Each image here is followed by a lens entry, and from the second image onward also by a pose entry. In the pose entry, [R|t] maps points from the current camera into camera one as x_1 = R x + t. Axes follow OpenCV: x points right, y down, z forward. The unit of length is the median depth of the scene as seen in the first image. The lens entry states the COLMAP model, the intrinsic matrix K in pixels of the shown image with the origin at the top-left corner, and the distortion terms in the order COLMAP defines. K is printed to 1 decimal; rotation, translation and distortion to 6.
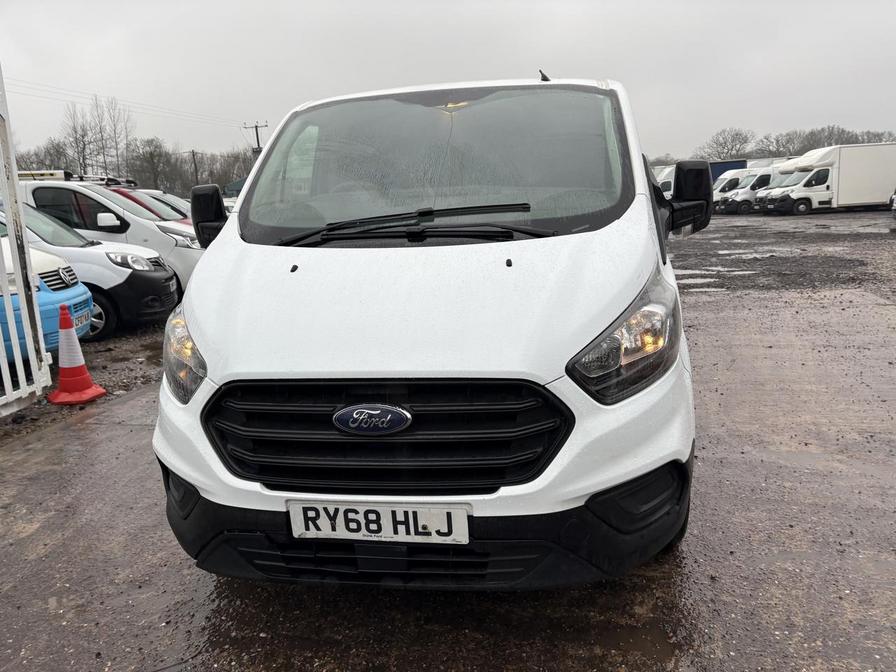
lens RADIAL K [[651.7, 0, 447.0], [0, 651.7, 340.6], [0, 0, 1]] dist [0.036015, -0.012688]
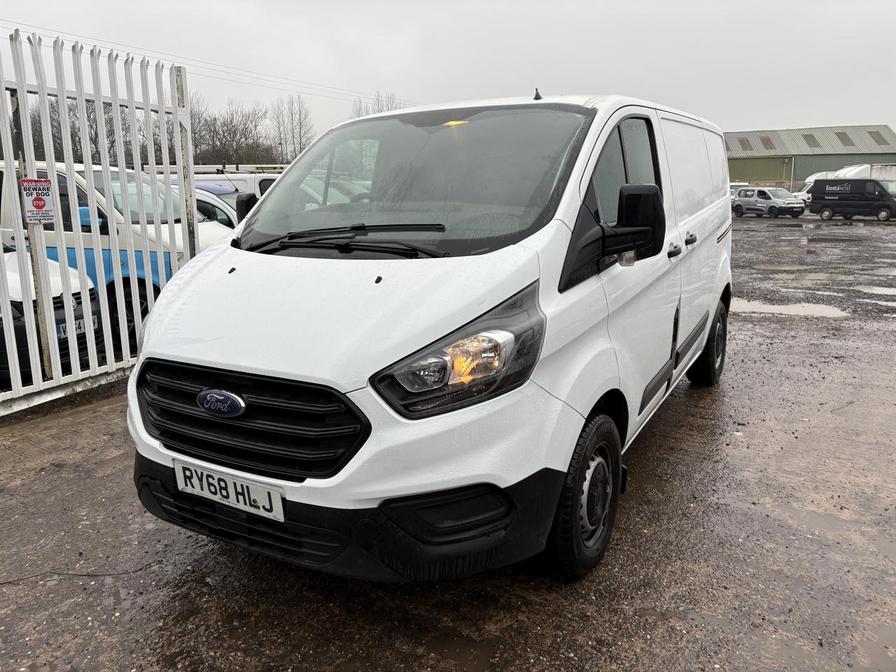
lens RADIAL K [[651.7, 0, 441.8], [0, 651.7, 330.4], [0, 0, 1]] dist [0.036015, -0.012688]
pose [[0.933115, 0.100759, -0.345172, 0.638355], [-0.100856, 0.994743, 0.017729, -0.071139], [0.345144, 0.018270, 0.938372, 0.009139]]
